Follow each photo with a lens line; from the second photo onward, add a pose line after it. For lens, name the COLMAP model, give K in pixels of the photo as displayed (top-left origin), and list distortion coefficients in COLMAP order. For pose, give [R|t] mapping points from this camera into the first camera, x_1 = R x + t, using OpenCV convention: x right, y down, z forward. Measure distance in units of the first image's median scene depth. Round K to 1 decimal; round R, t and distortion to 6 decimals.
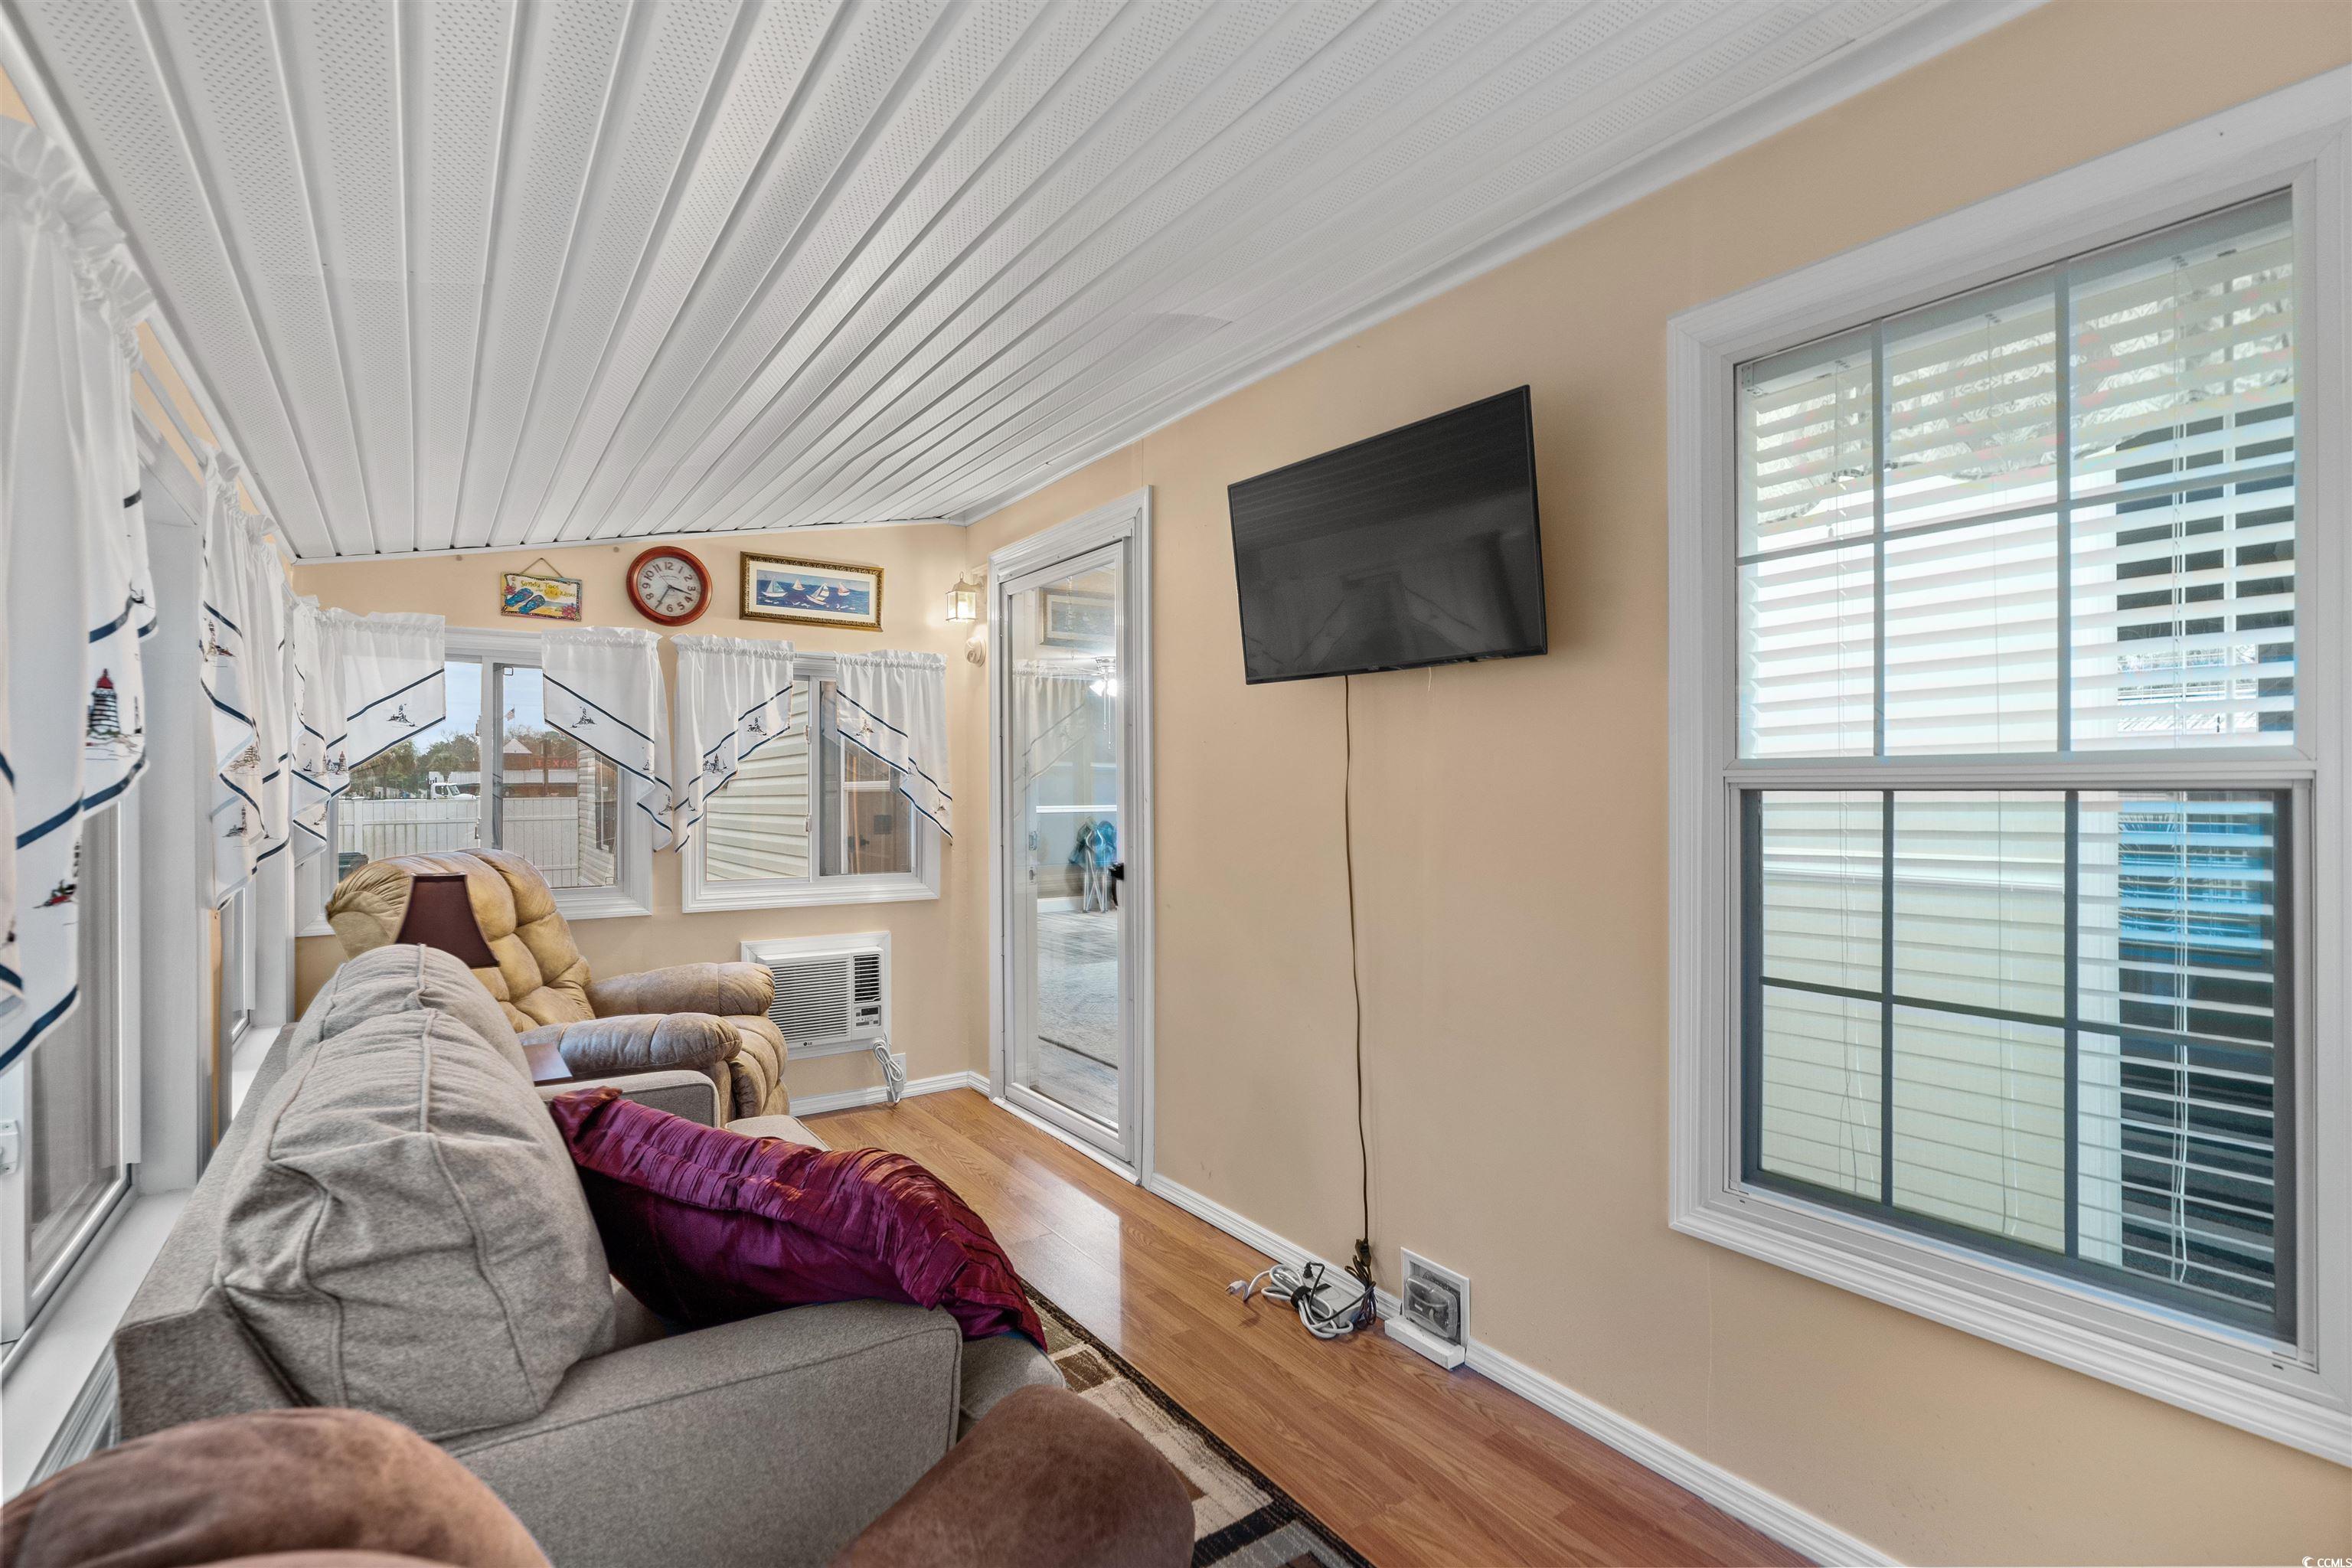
lens RADIAL K [[1064.1, 0, 1176.0], [0, 1064.1, 784.0], [0, 0, 1]] dist [-0.040757, 0.000044]
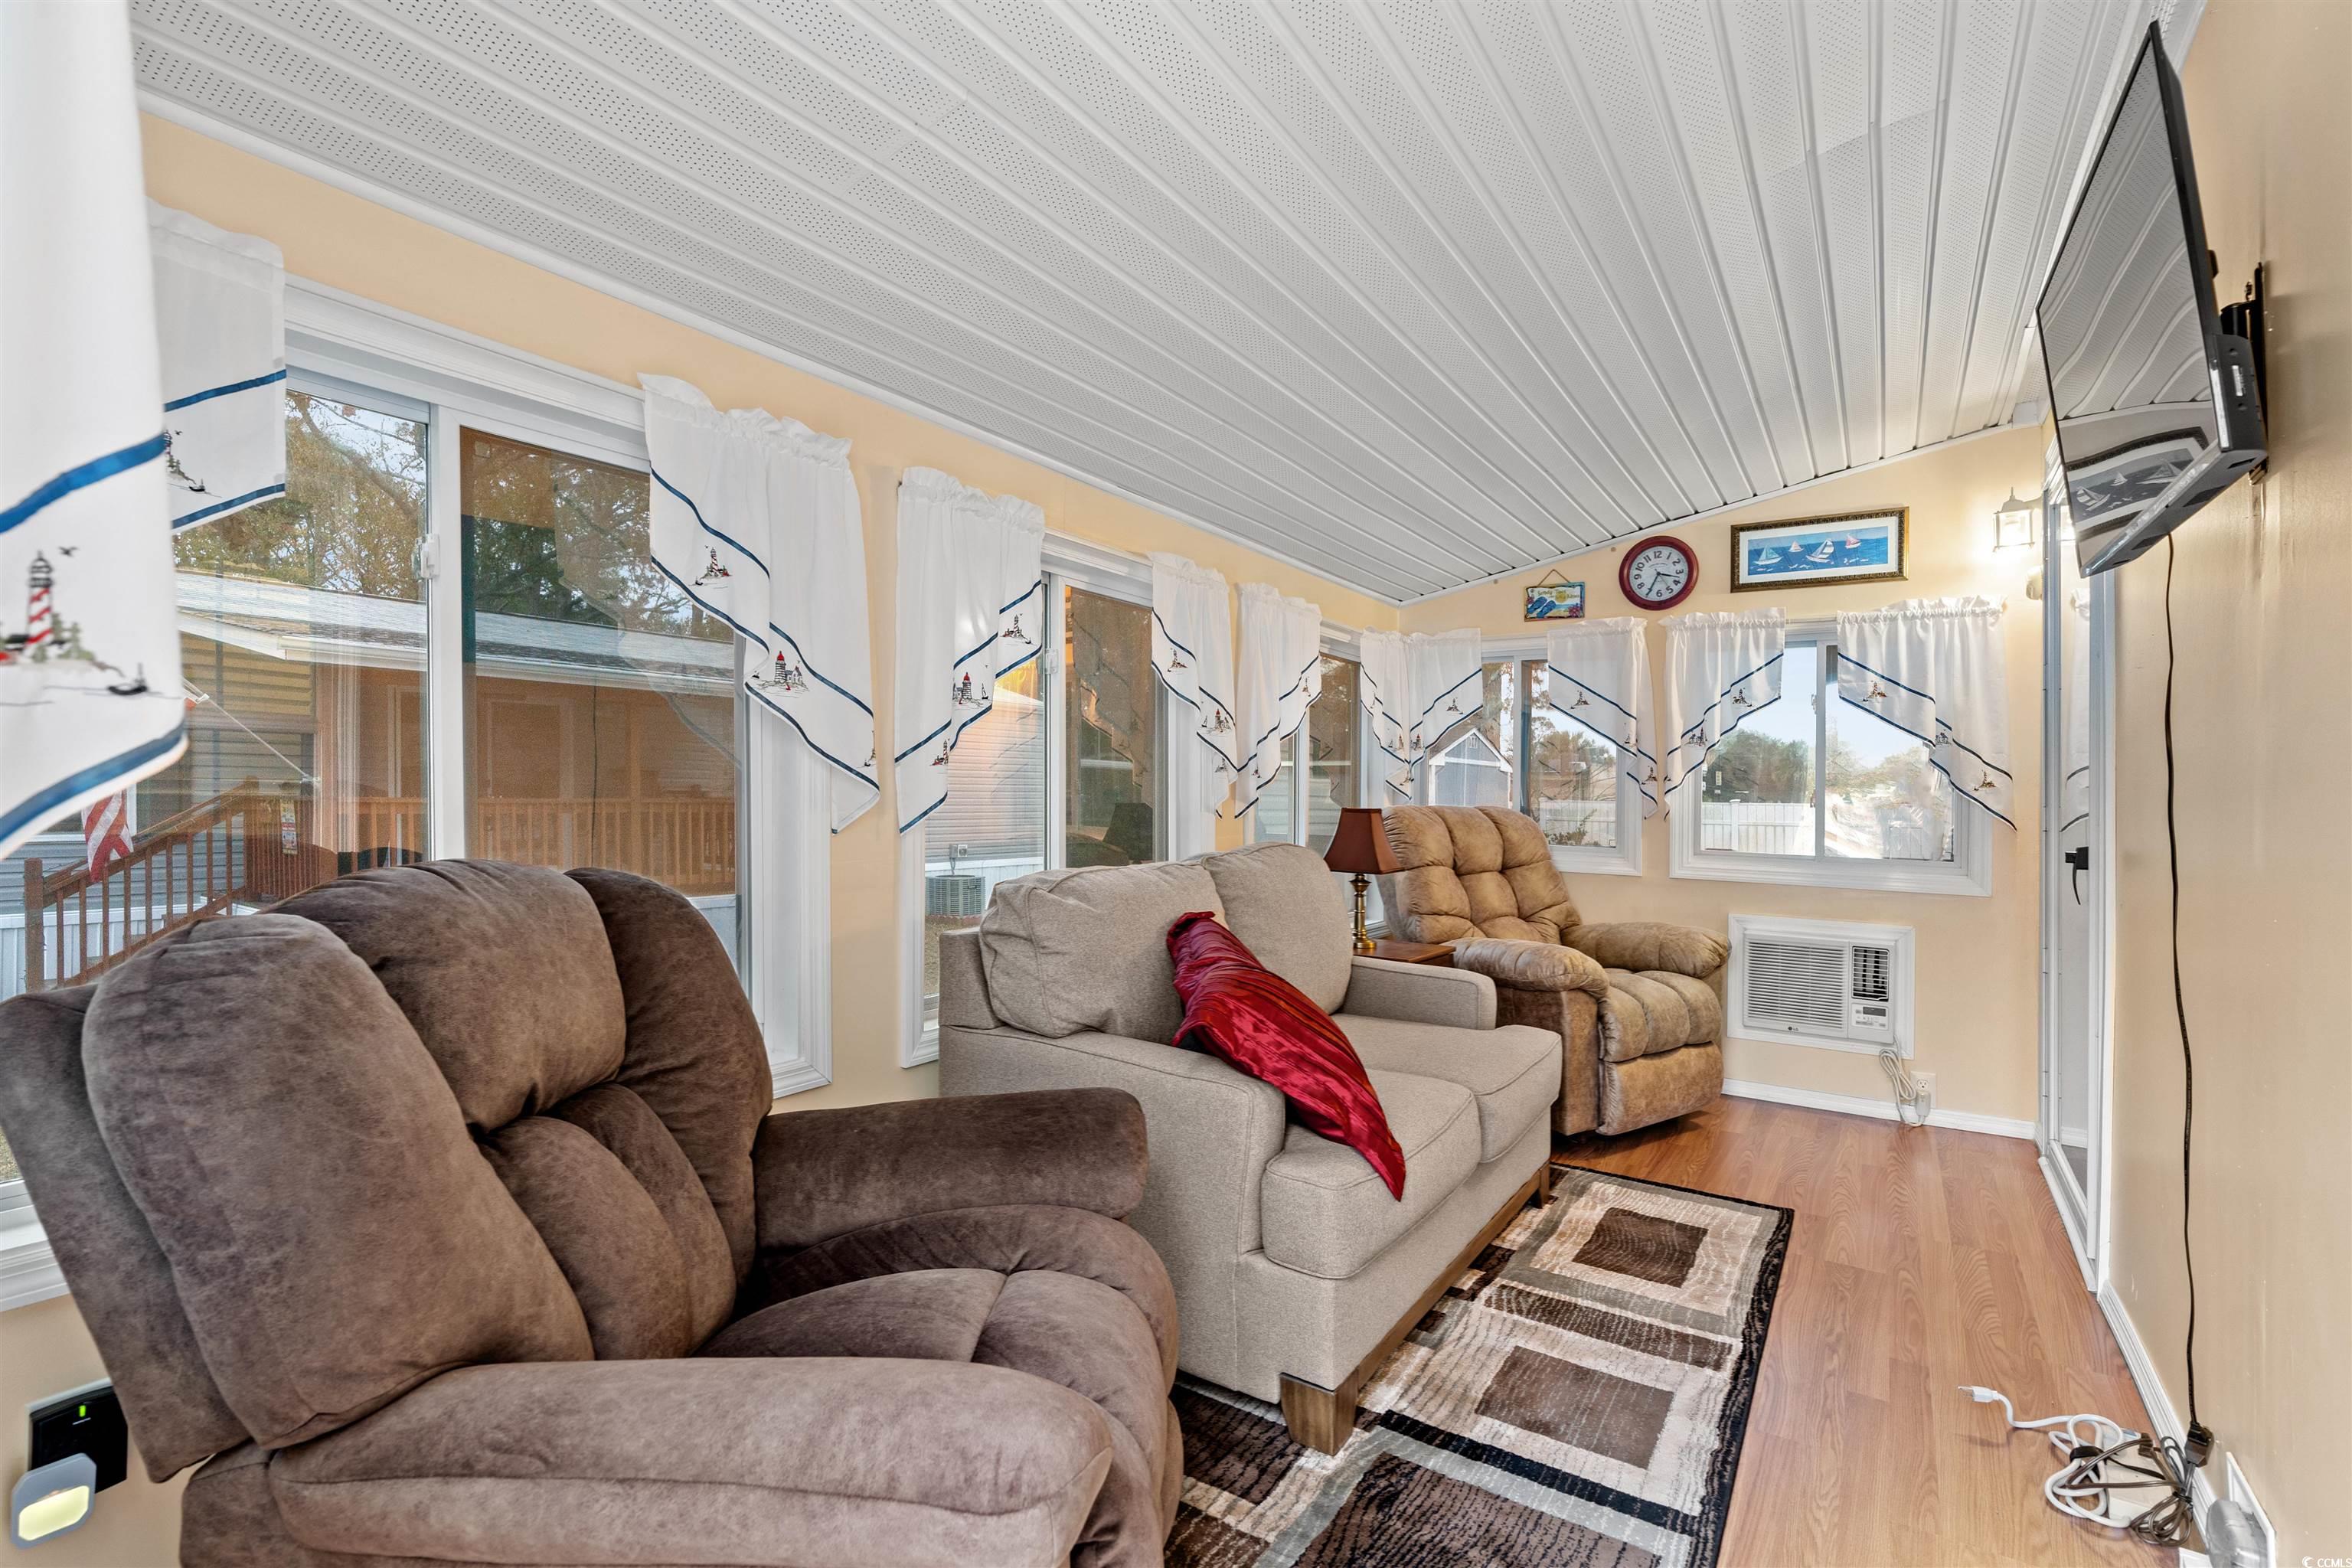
lens RADIAL K [[1102.3, 0, 1162.5], [0, 1102.3, 795.5], [0, 0, 1]] dist [0.000559, -0.000024]
pose [[0.370494, 0.008675, -0.928794, 0.368615], [-0.009668, 0.999938, 0.005483, 0.036924], [0.928785, 0.006948, 0.370555, 0.109080]]
